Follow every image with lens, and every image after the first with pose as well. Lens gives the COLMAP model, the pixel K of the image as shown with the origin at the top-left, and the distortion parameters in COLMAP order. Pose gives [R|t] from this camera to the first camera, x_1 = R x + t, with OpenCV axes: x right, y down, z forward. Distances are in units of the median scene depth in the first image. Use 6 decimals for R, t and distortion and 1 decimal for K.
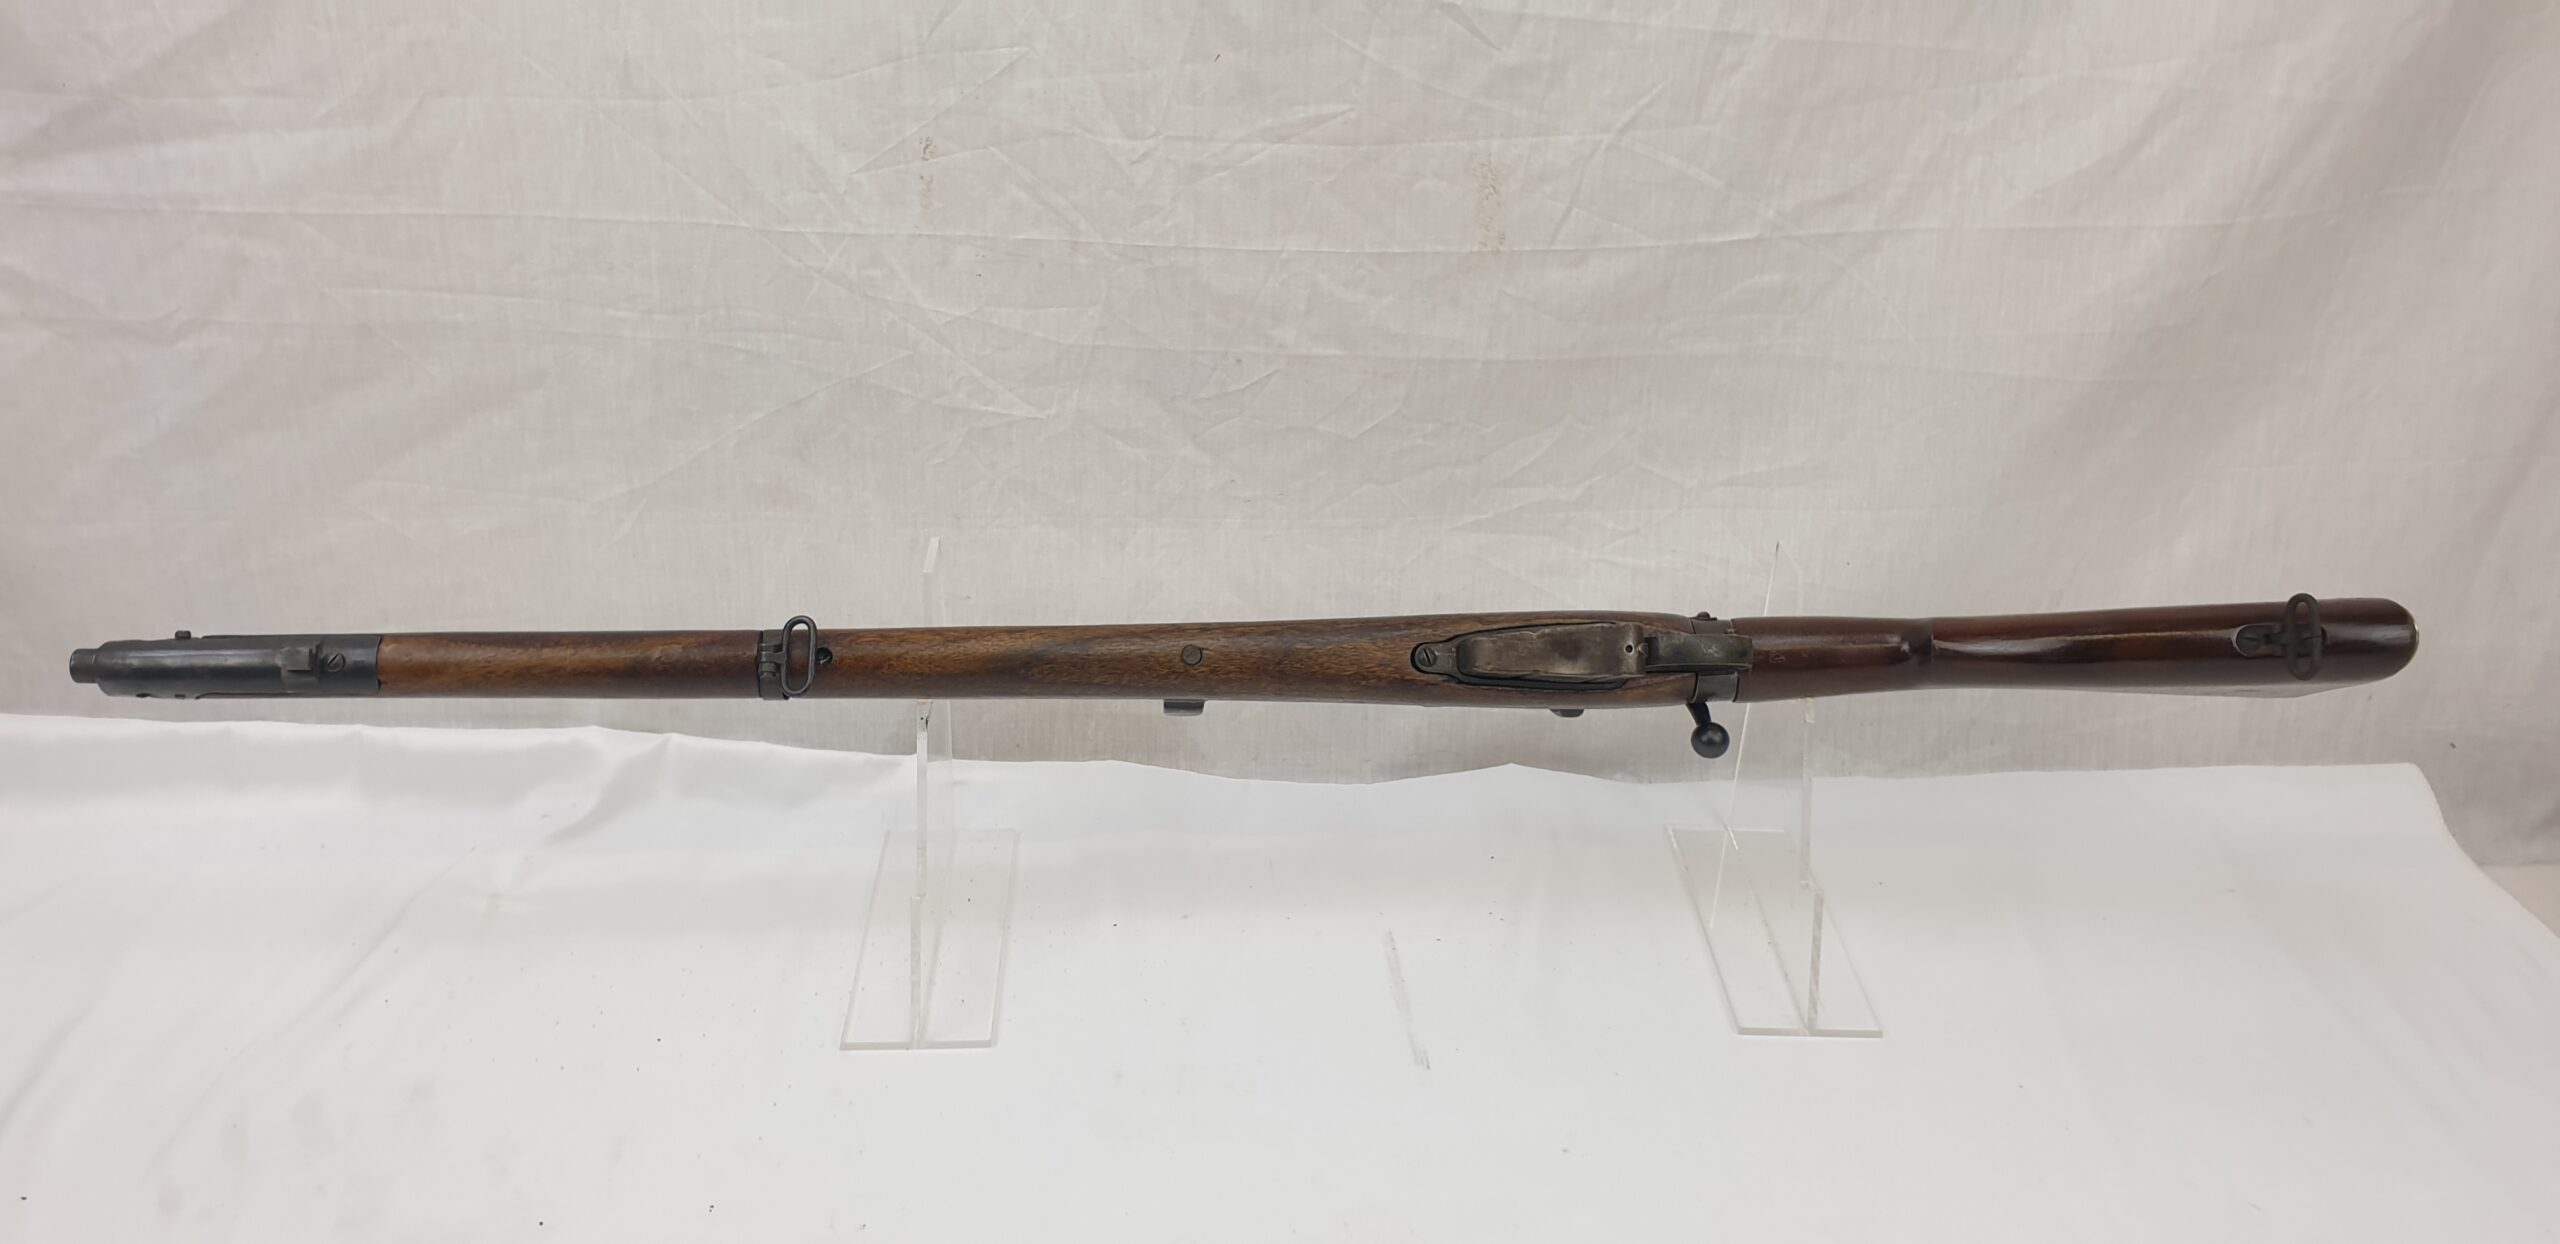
lens RADIAL K [[2042.3, 0, 1295.1], [0, 2042.3, 617.2], [0, 0, 1]] dist [0.015146, -0.044198]
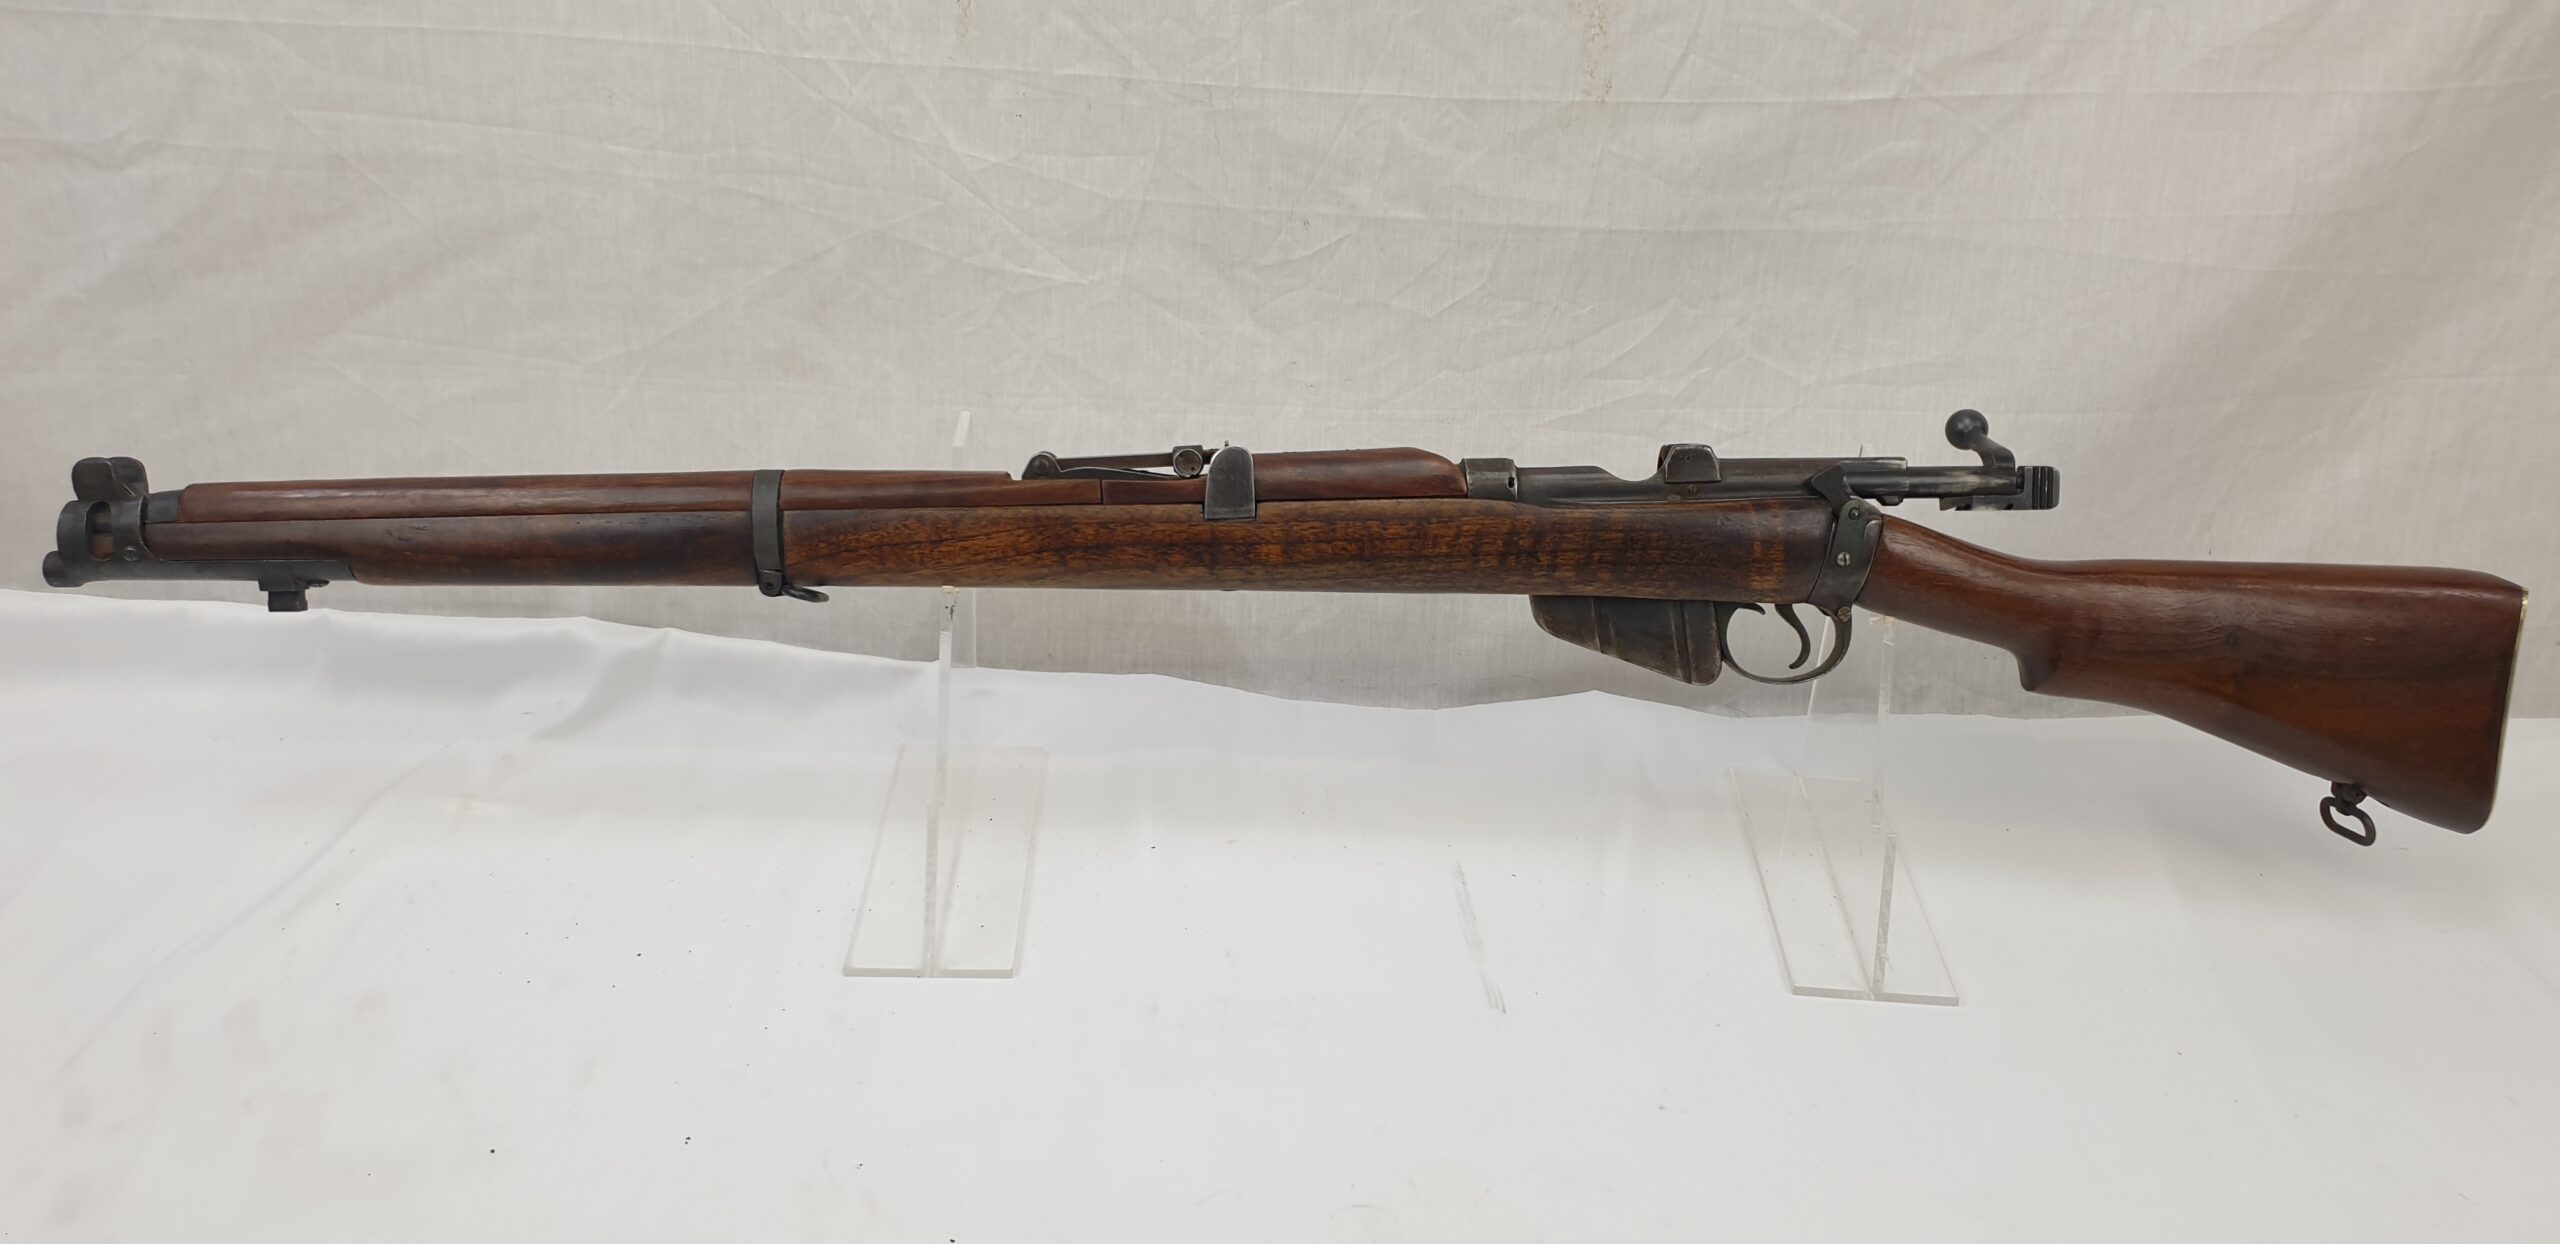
lens RADIAL K [[2042.3, 0, 1285.3], [0, 2042.3, 636.1], [0, 0, 1]] dist [0.015146, -0.044198]
pose [[0.999438, 0.025942, -0.021222, -0.013064], [-0.025737, 0.999620, 0.009888, 0.046004], [0.021471, -0.009337, 0.999726, 0.103886]]
